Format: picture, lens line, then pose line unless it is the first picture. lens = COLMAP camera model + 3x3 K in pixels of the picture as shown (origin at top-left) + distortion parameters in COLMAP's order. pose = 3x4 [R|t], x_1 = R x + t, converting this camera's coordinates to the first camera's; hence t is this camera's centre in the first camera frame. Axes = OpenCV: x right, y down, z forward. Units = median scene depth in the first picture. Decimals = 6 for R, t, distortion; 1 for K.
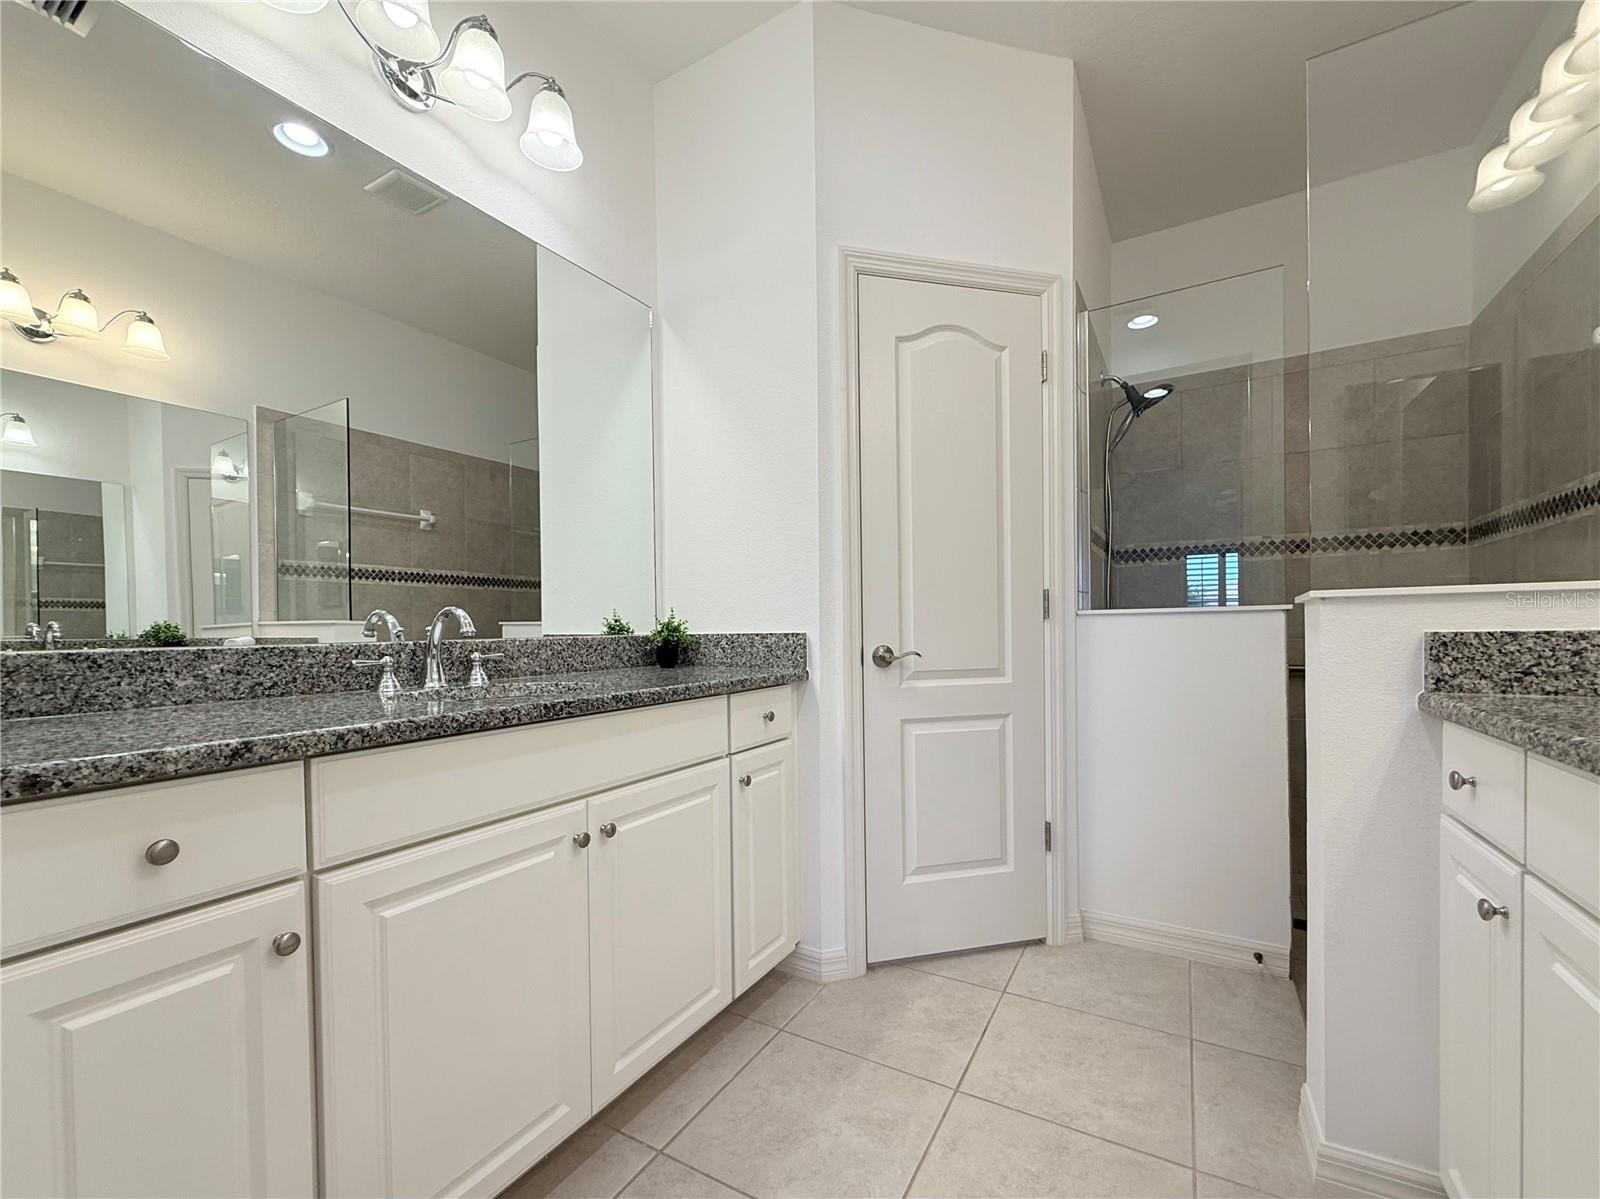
lens RADIAL K [[678.3, 0, 801.7], [0, 678.3, 637.9], [0, 0, 1]] dist [-0.001160, -0.000466]
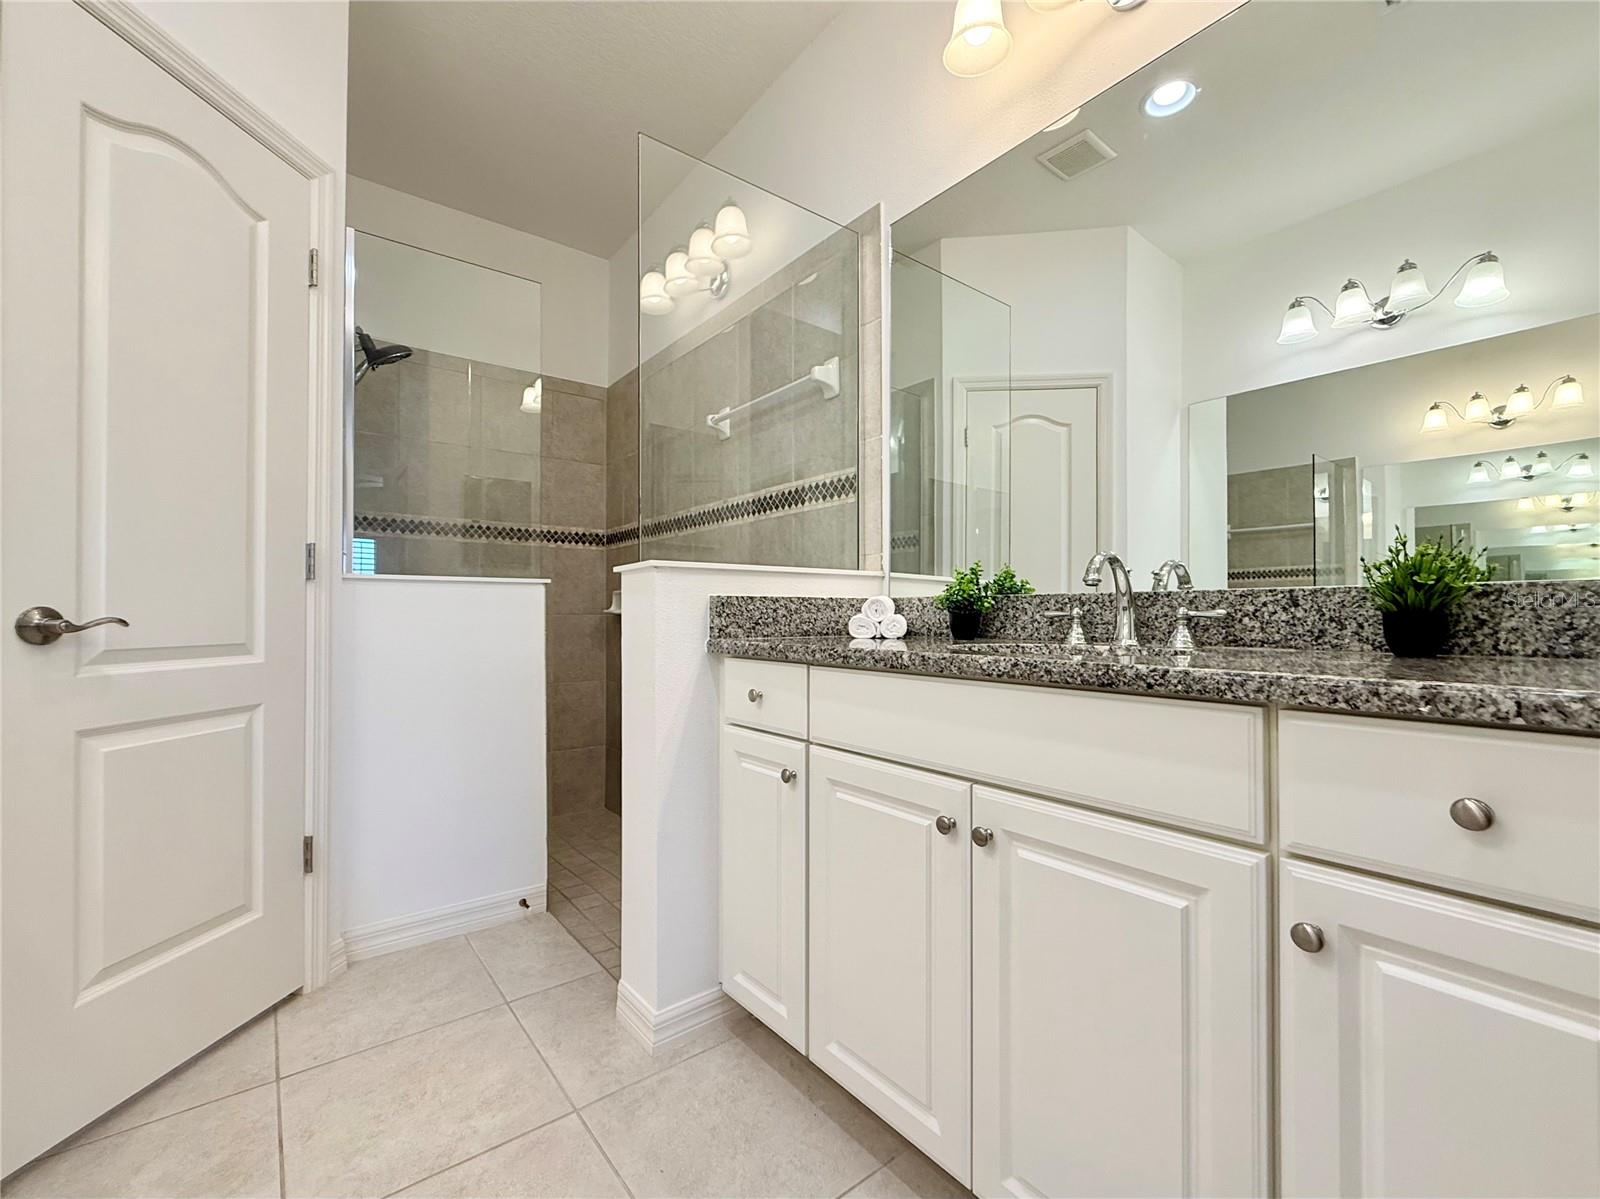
lens RADIAL K [[675.9, 0, 784.9], [0, 675.9, 607.9], [0, 0, 1]] dist [-0.001310, -0.000151]
pose [[0.380031, 0.023156, 0.924684, -0.168874], [0.006398, 0.999597, -0.027662, 0.031348], [-0.924952, 0.016428, 0.379730, 0.189948]]
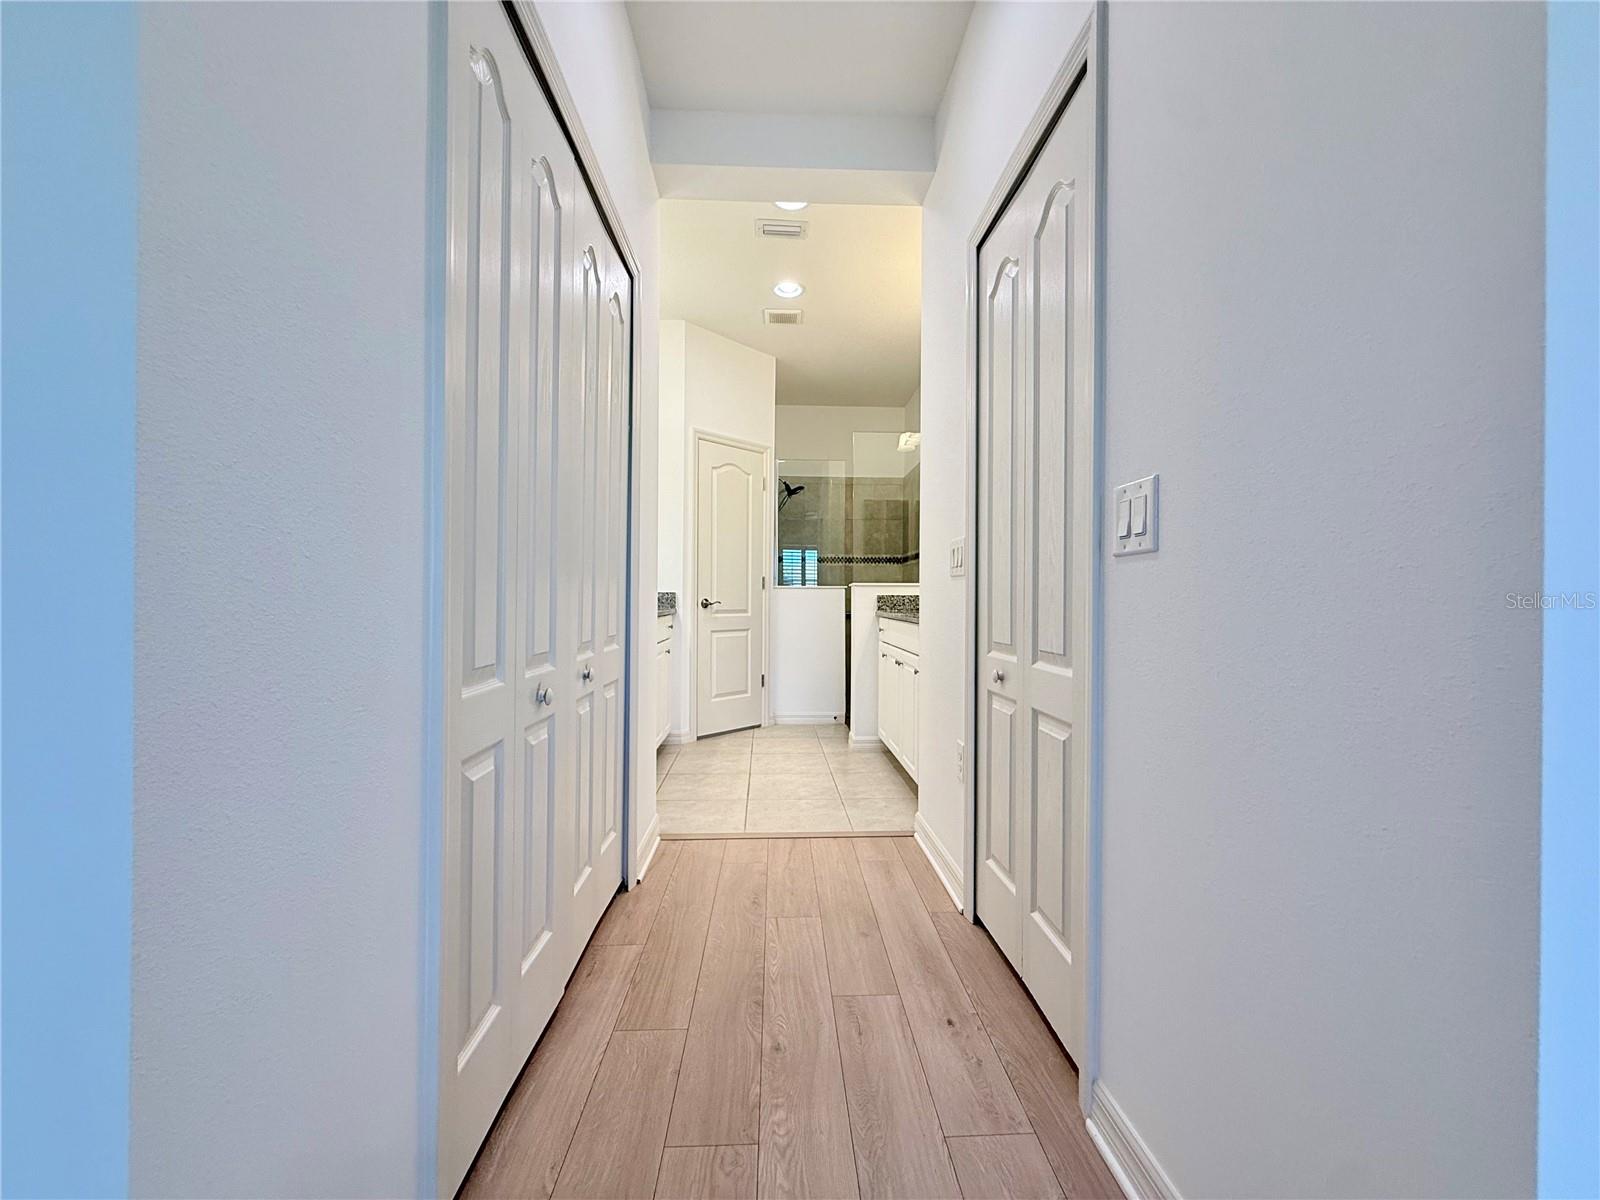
lens RADIAL K [[646.6, 0, 800.0], [0, 646.6, 600.0], [0, 0, 1]] dist [0.001690, 0.000234]
pose [[0.842553, 0.017522, 0.538328, -0.785845], [-0.011077, 0.999823, -0.015206, 0.045450], [-0.538499, 0.006849, 0.842598, -1.024435]]
